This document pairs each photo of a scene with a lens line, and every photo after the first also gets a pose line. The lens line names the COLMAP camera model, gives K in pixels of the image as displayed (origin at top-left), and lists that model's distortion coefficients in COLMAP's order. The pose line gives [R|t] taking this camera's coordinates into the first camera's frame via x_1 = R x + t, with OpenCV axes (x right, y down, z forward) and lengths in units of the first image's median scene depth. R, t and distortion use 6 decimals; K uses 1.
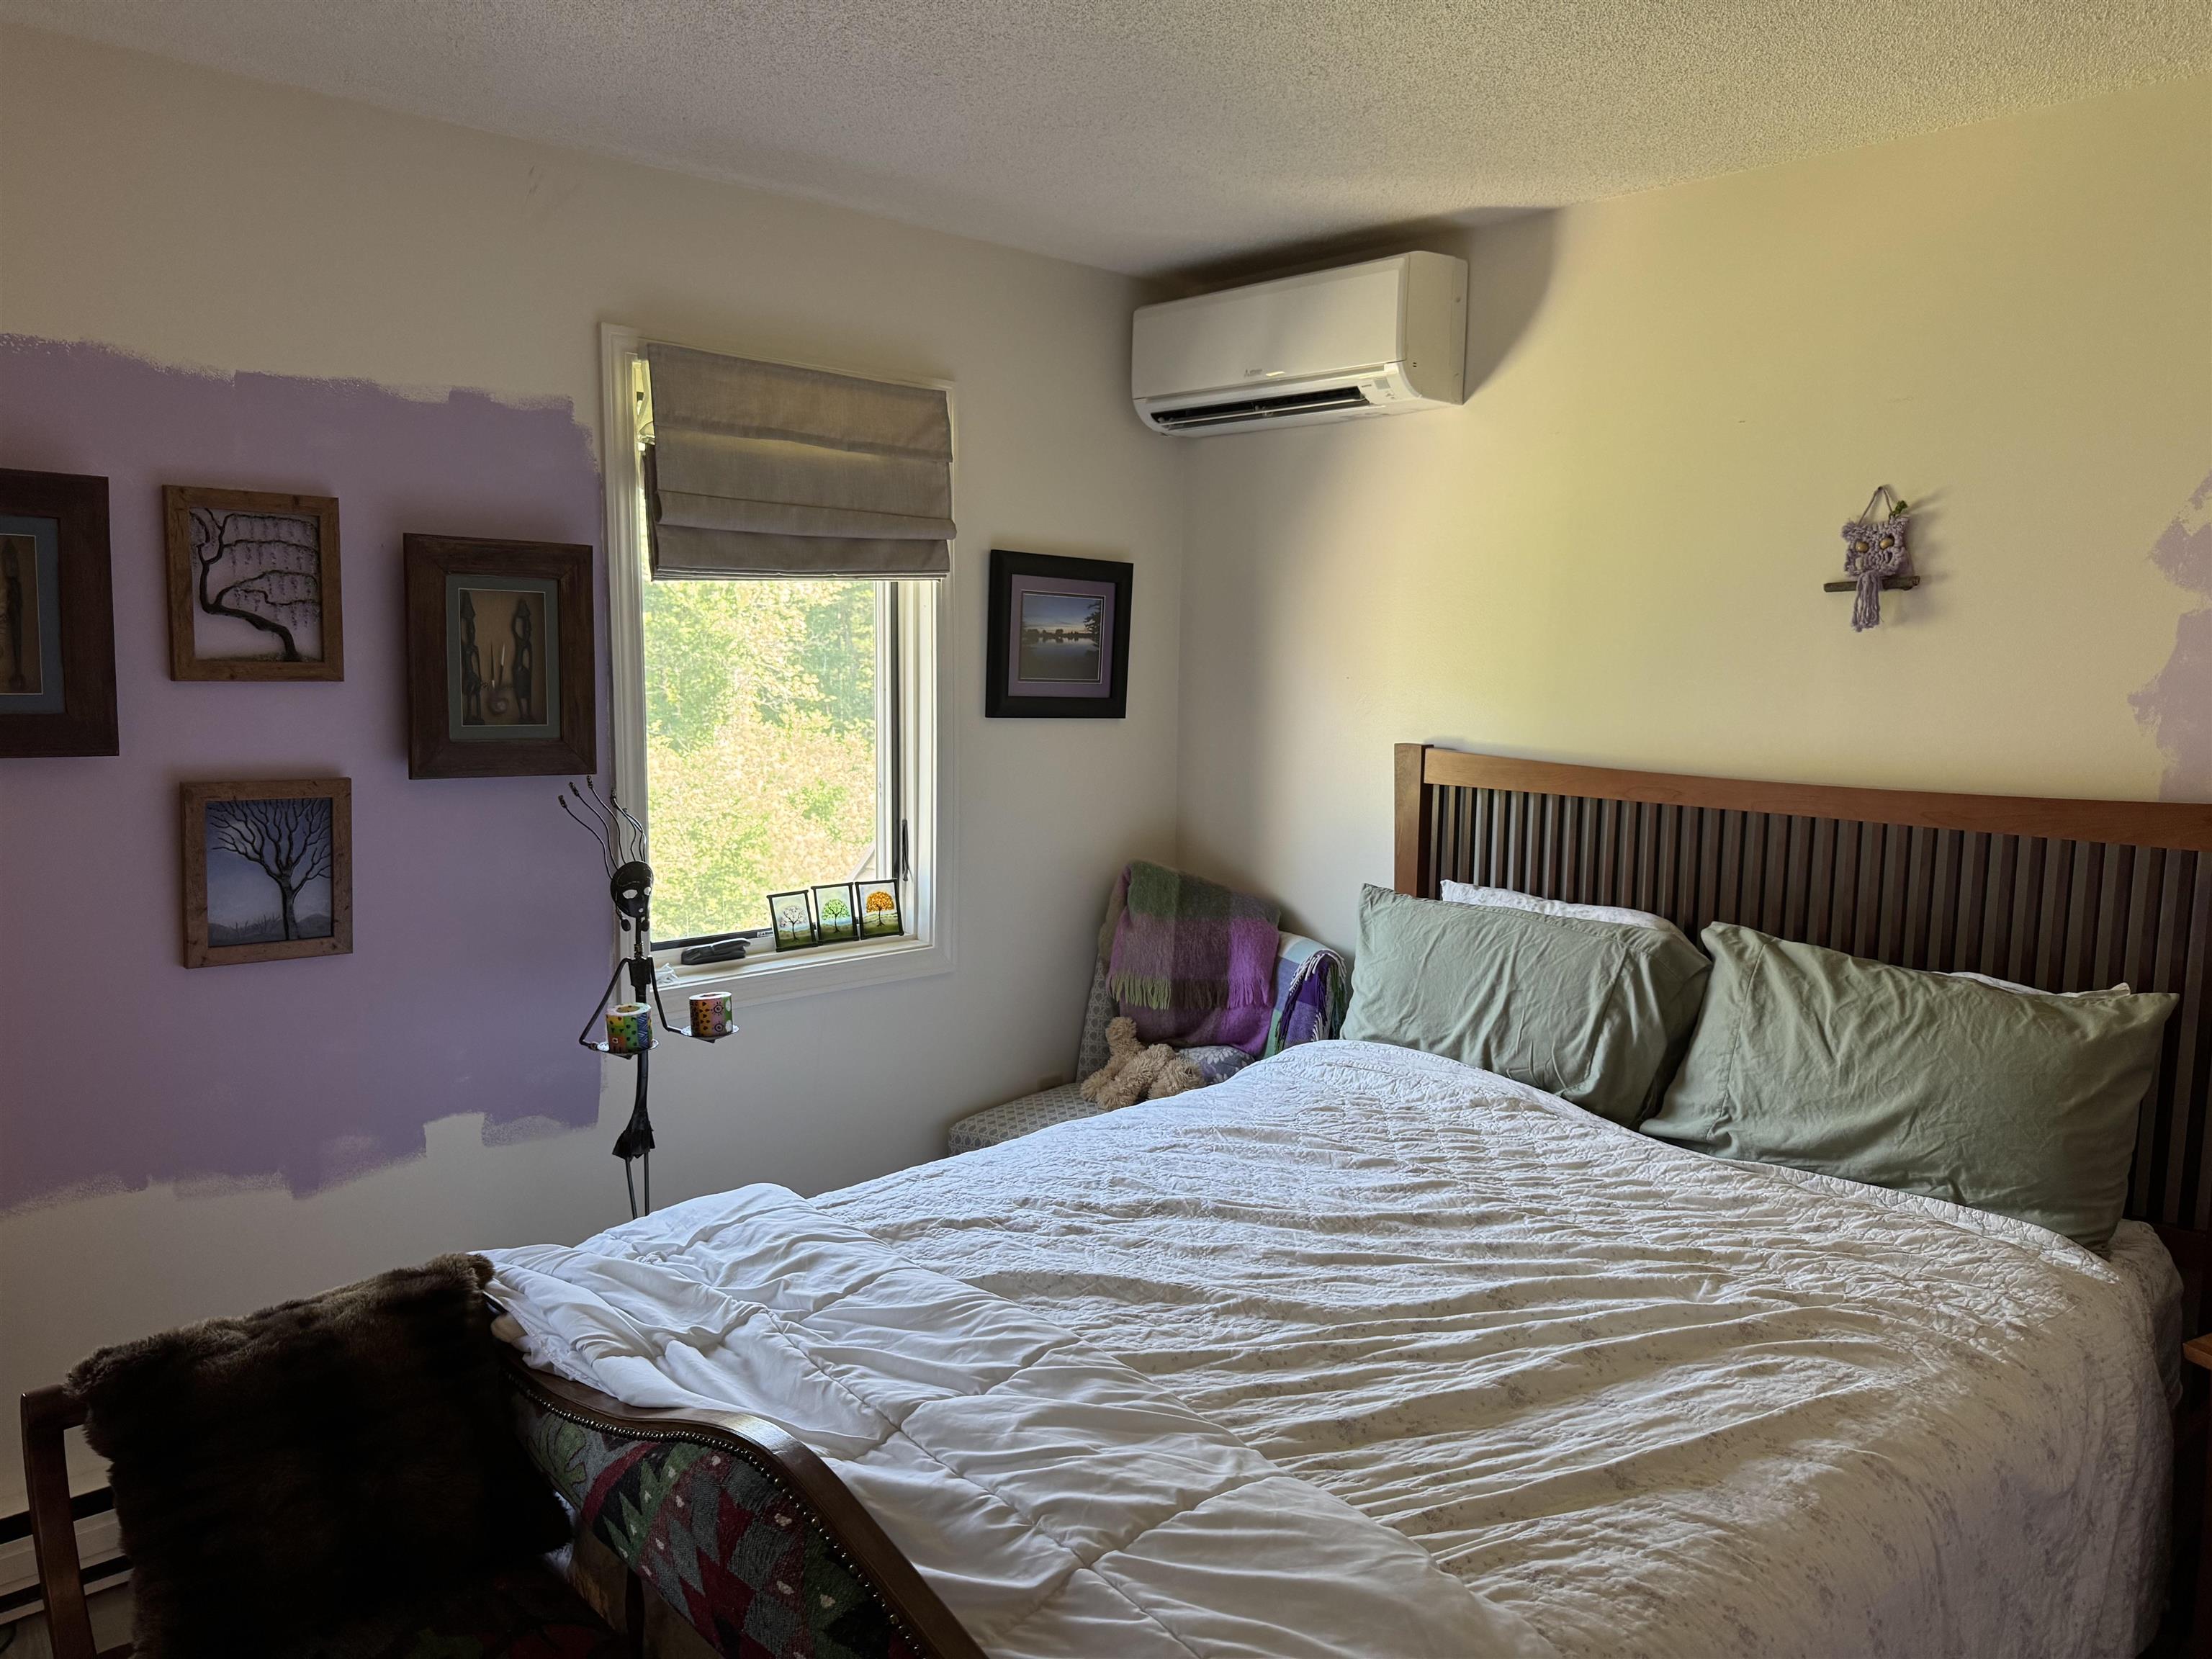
lens RADIAL K [[1535.4, 0, 1106.0], [0, 1535.4, 829.5], [0, 0, 1]] dist [-0.000056, -0.006912]
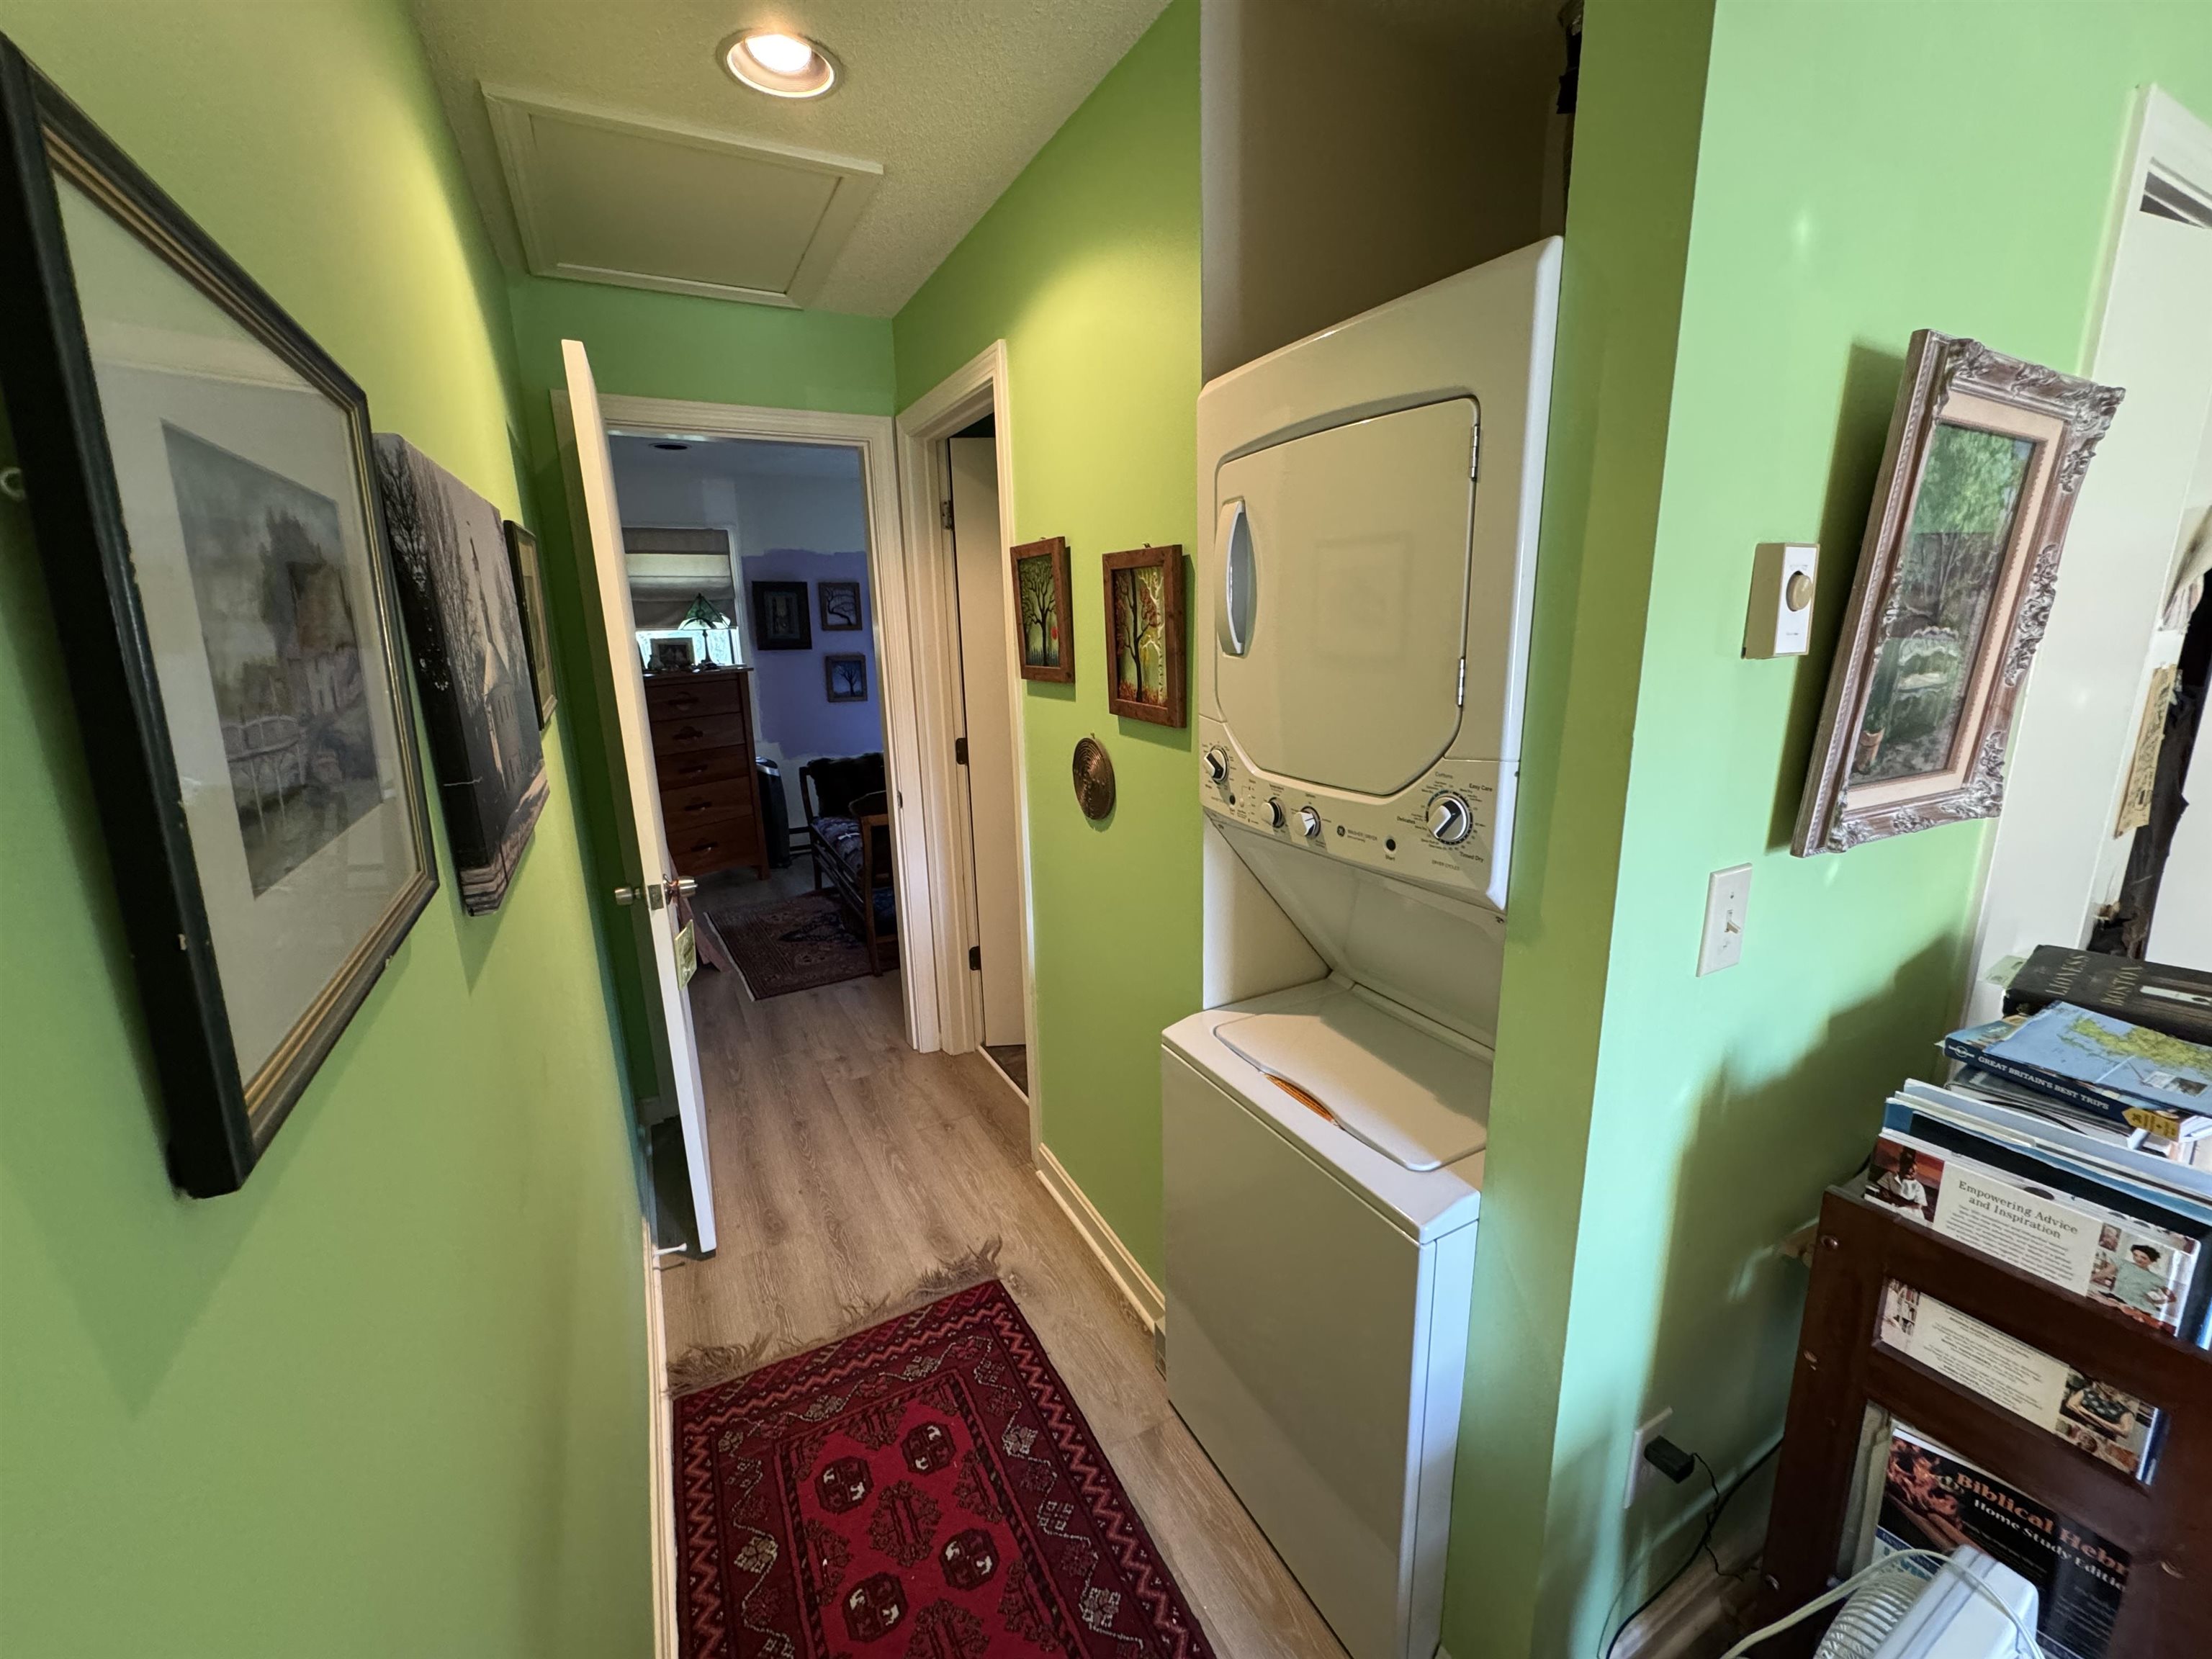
lens RADIAL K [[888.1, 0, 1106.0], [0, 888.1, 829.5], [0, 0, 1]] dist [0.000308, 0.000003]
pose [[0.964349, 0.036030, -0.262171, 0.761350], [-0.001413, 0.991375, 0.131049, 0.117385], [0.264631, -0.126007, 0.956082, -1.137054]]
